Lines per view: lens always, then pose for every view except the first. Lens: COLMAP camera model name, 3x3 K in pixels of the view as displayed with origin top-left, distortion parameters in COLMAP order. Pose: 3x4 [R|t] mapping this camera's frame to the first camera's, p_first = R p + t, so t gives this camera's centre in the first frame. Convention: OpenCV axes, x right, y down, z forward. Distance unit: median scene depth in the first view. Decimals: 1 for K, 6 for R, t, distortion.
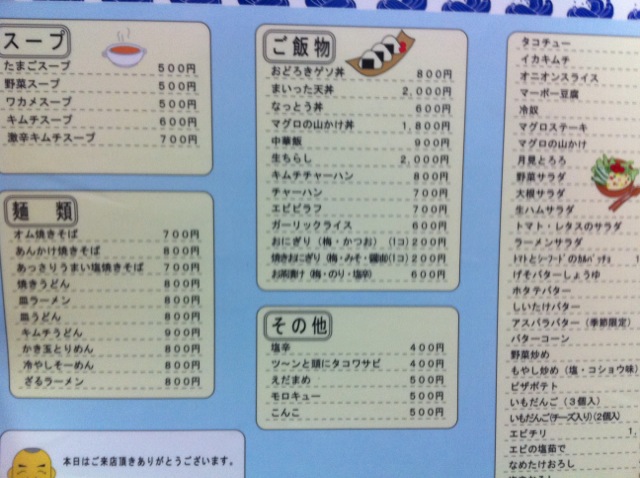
lens RADIAL K [[261.0, 0, 321.3], [0, 261.0, 206.6], [0, 0, 1]] dist [0.021225, -0.000248]
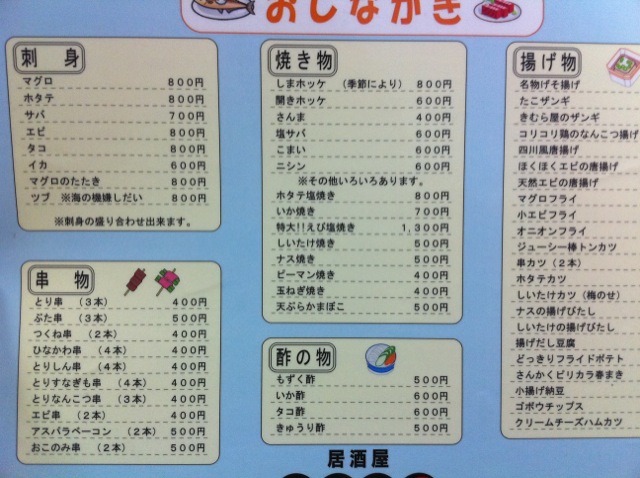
lens RADIAL K [[253.7, 0, 320.0], [0, 253.7, 239.0], [0, 0, 1]] dist [0.024403, 0.000100]
pose [[0.999830, -0.004718, -0.017830, -0.000946], [0.004260, 0.999663, -0.025616, 0.125906], [0.017945, 0.025536, 0.999513, 0.005828]]
